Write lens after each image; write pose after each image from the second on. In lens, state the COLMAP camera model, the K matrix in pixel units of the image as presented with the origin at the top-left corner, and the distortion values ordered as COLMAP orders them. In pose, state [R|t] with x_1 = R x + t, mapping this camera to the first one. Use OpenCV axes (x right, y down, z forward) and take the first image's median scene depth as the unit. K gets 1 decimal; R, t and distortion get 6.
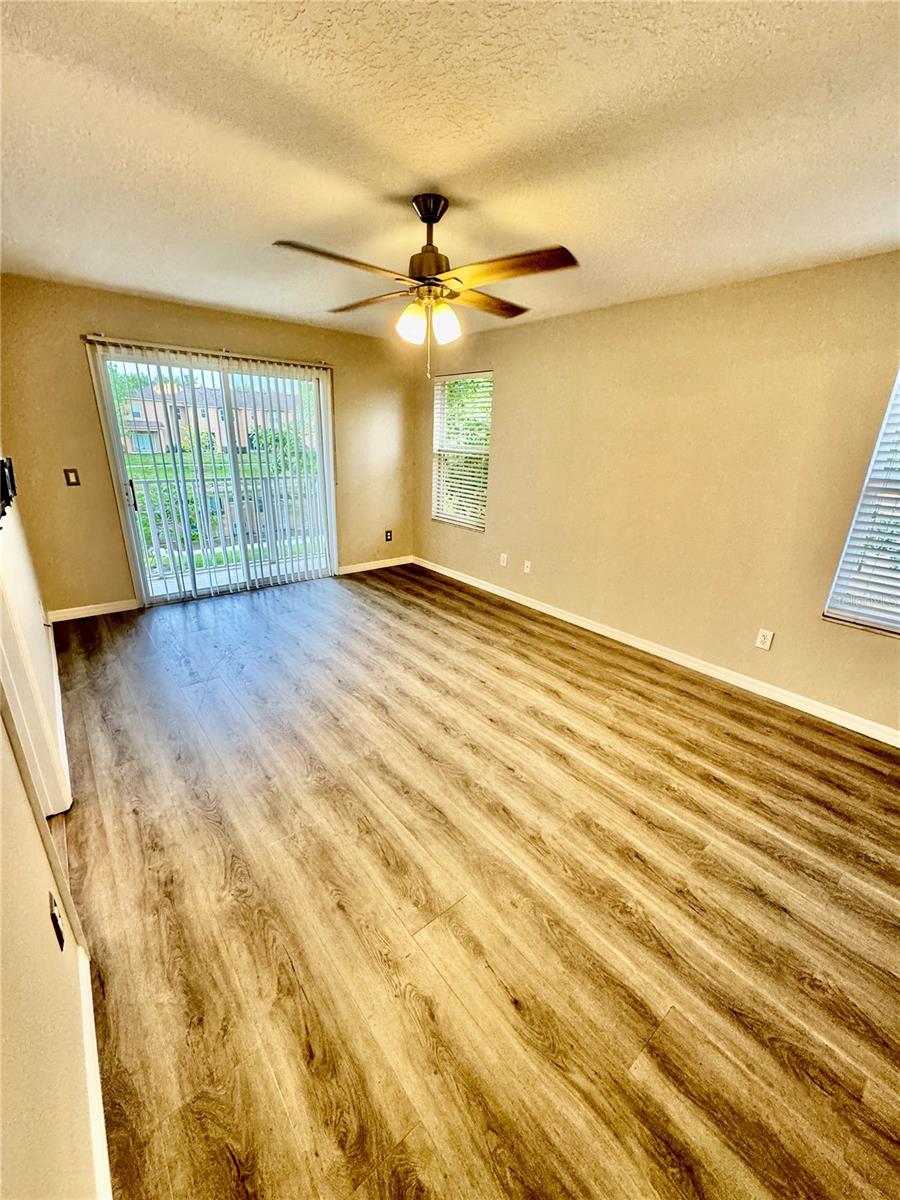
lens RADIAL K [[476.9, 0, 454.9], [0, 476.9, 599.1], [0, 0, 1]] dist [-0.000665, 0.000137]
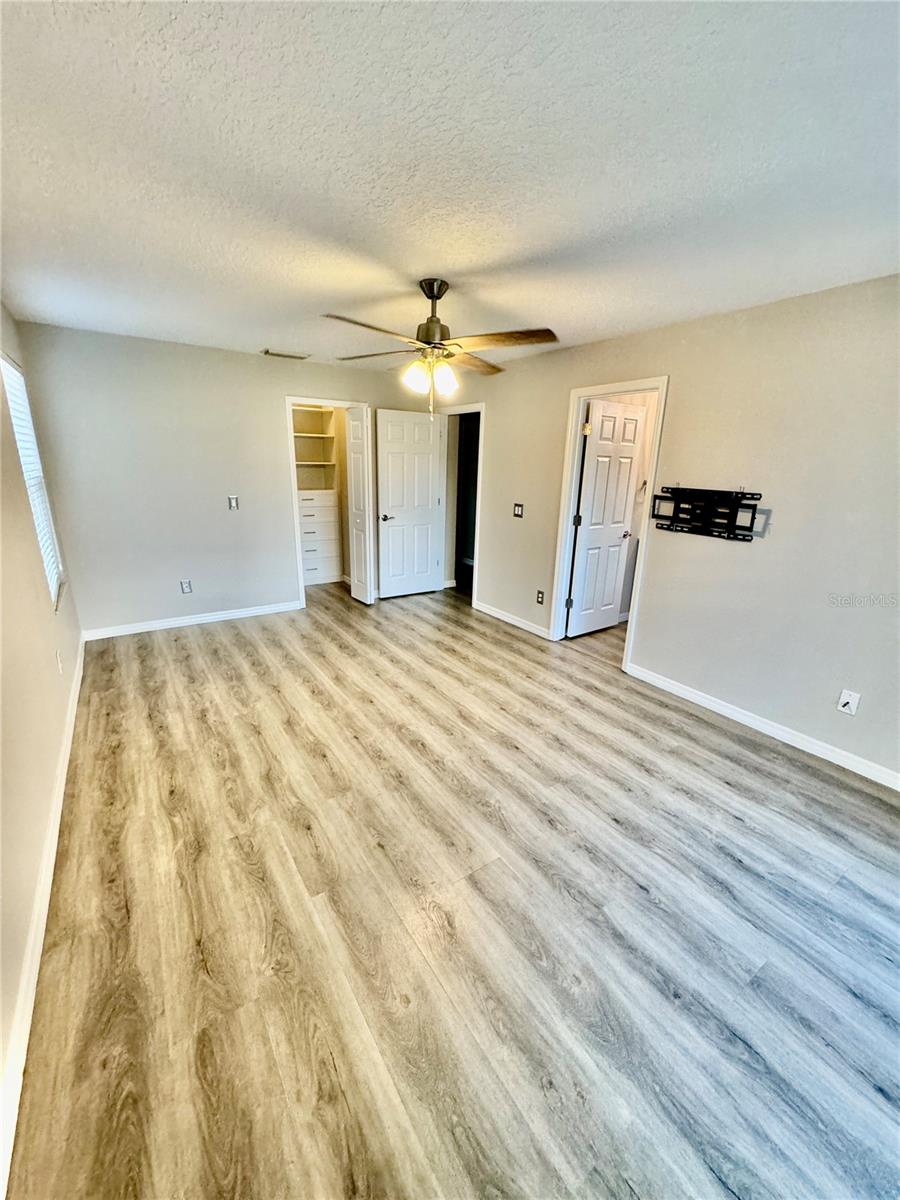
lens RADIAL K [[476.9, 0, 454.9], [0, 476.9, 599.1], [0, 0, 1]] dist [-0.000665, 0.000137]
pose [[-0.993956, -0.081636, 0.073393, -0.199836], [-0.023832, 0.813090, 0.581651, -0.659488], [-0.107159, 0.576386, -0.810121, 1.843549]]
